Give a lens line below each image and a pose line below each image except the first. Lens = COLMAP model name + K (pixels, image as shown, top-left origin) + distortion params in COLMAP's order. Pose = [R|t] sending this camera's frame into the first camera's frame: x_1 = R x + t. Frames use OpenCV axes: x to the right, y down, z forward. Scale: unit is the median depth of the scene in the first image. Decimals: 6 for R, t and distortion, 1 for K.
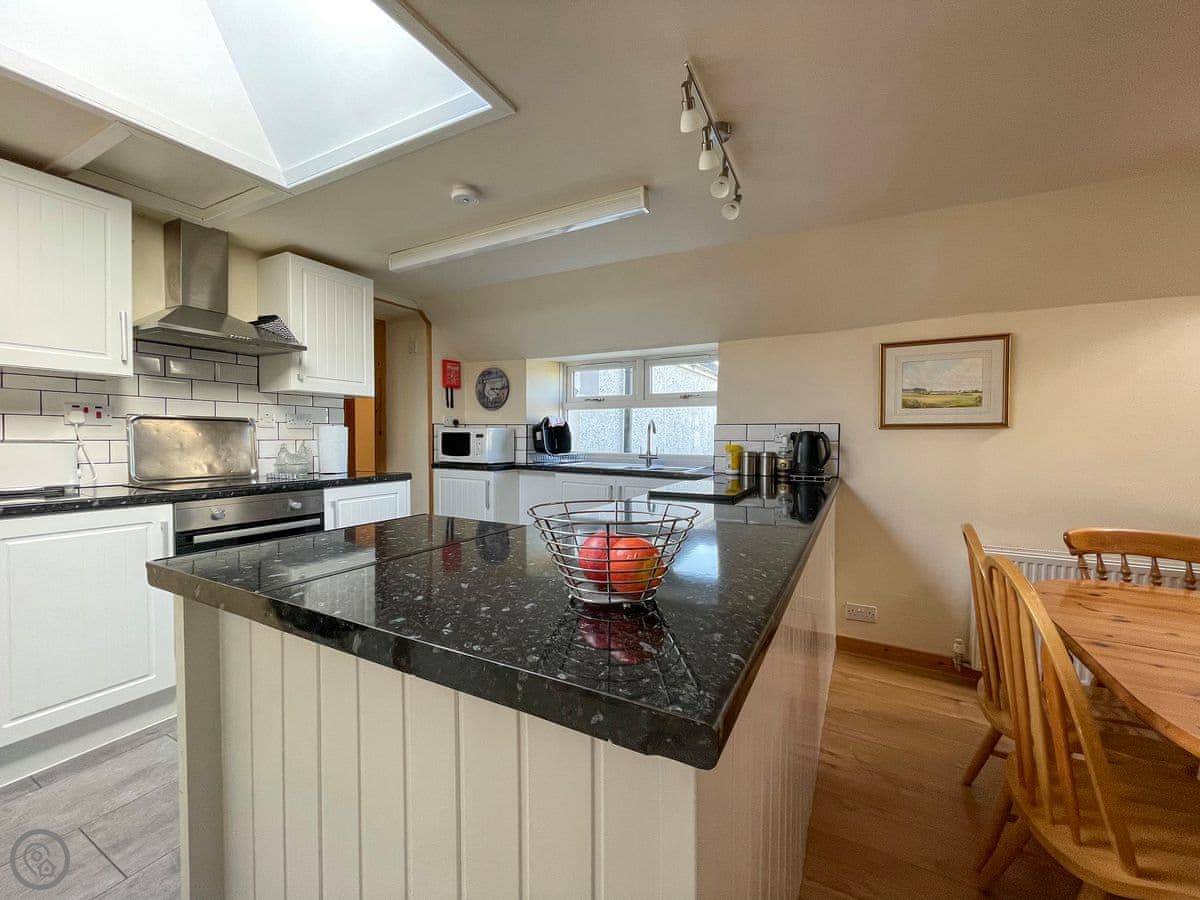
lens RADIAL K [[483.1, 0, 605.4], [0, 483.1, 446.5], [0, 0, 1]] dist [-0.004138, 0.000187]
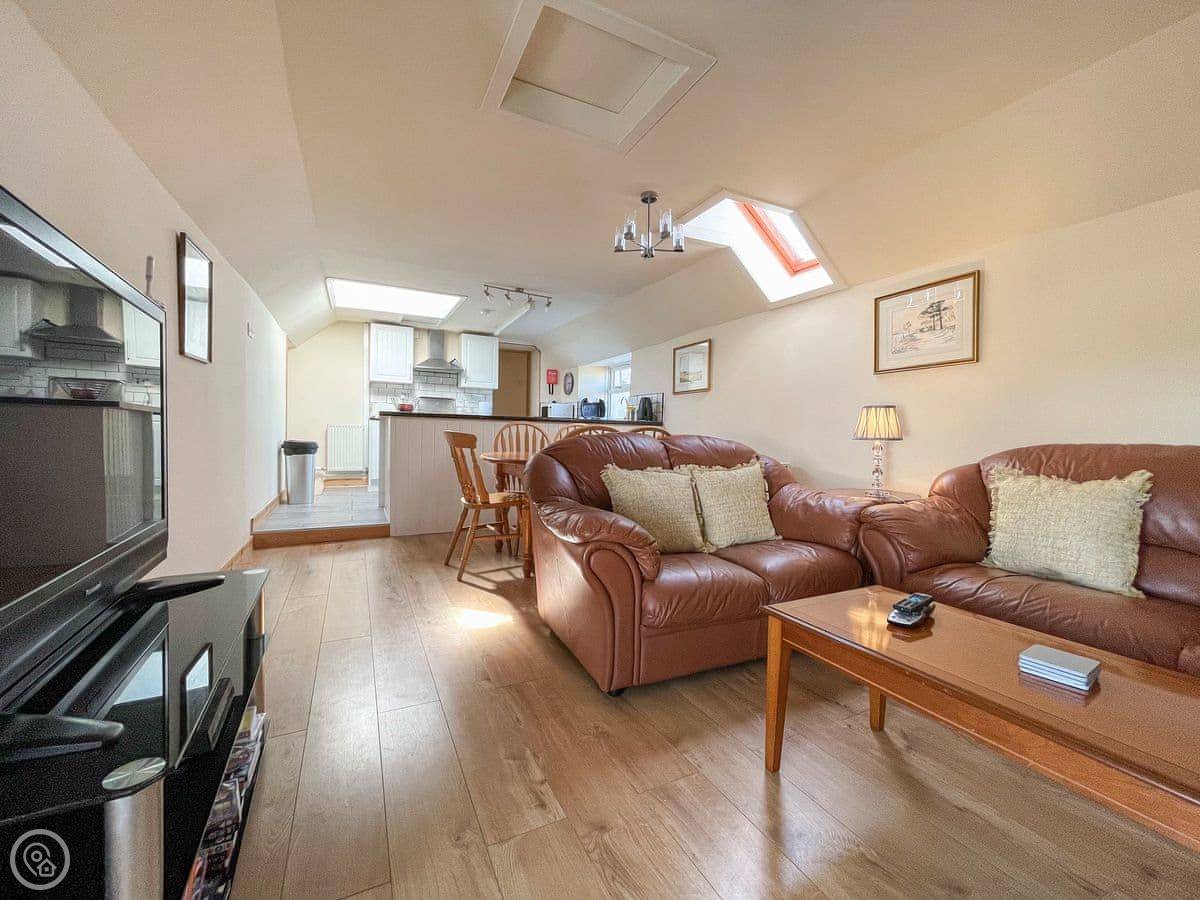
lens RADIAL K [[483.1, 0, 602.0], [0, 483.1, 444.6], [0, 0, 1]] dist [-0.004138, 0.000187]
pose [[0.813880, 0.028359, -0.580341, 1.317567], [-0.033005, 0.999452, 0.002552, 0.146045], [0.580095, 0.017077, 0.814370, -0.601175]]
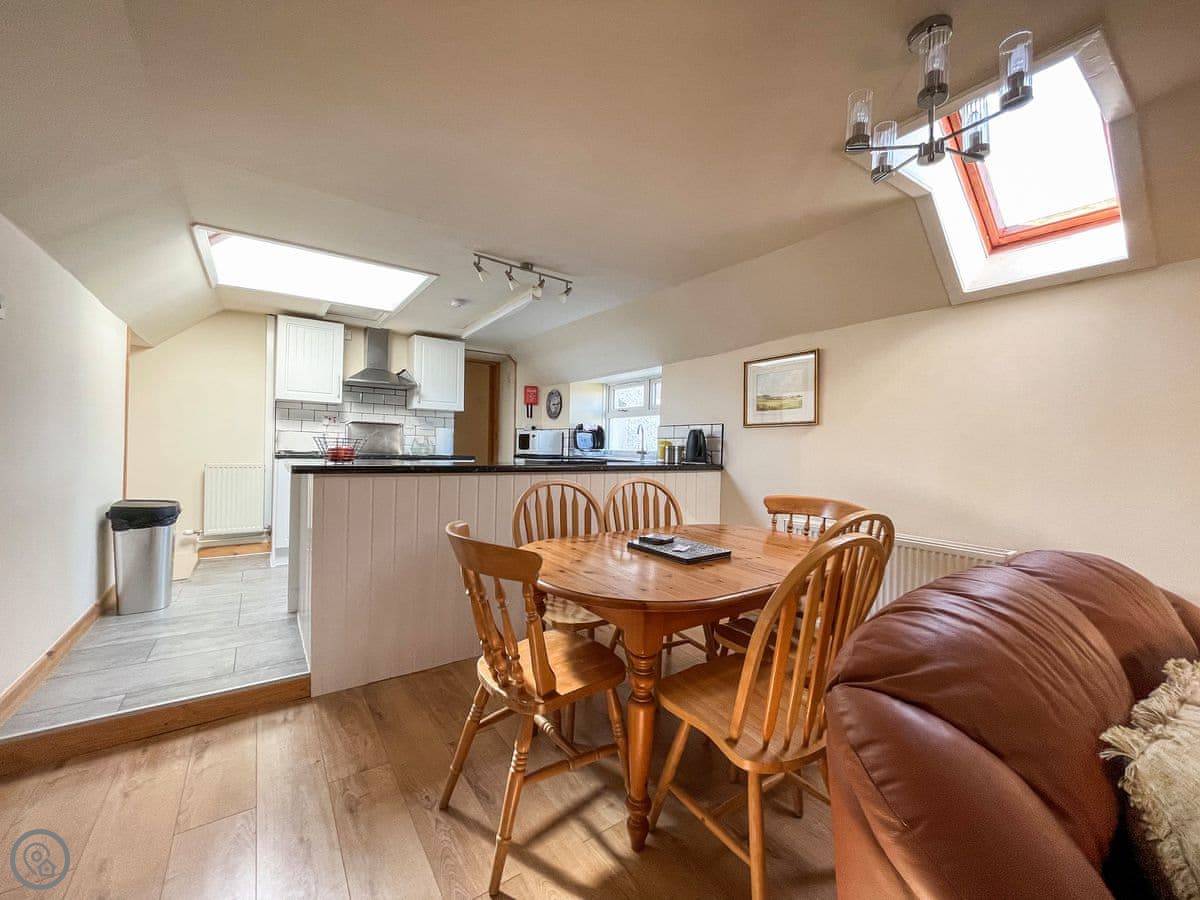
lens RADIAL K [[483.1, 0, 601.3], [0, 483.1, 445.3], [0, 0, 1]] dist [-0.004138, 0.000187]
pose [[0.888388, 0.011544, -0.458949, 0.764276], [-0.027302, 0.999243, -0.027715, 0.053144], [0.458282, 0.037152, 0.888030, -0.292342]]
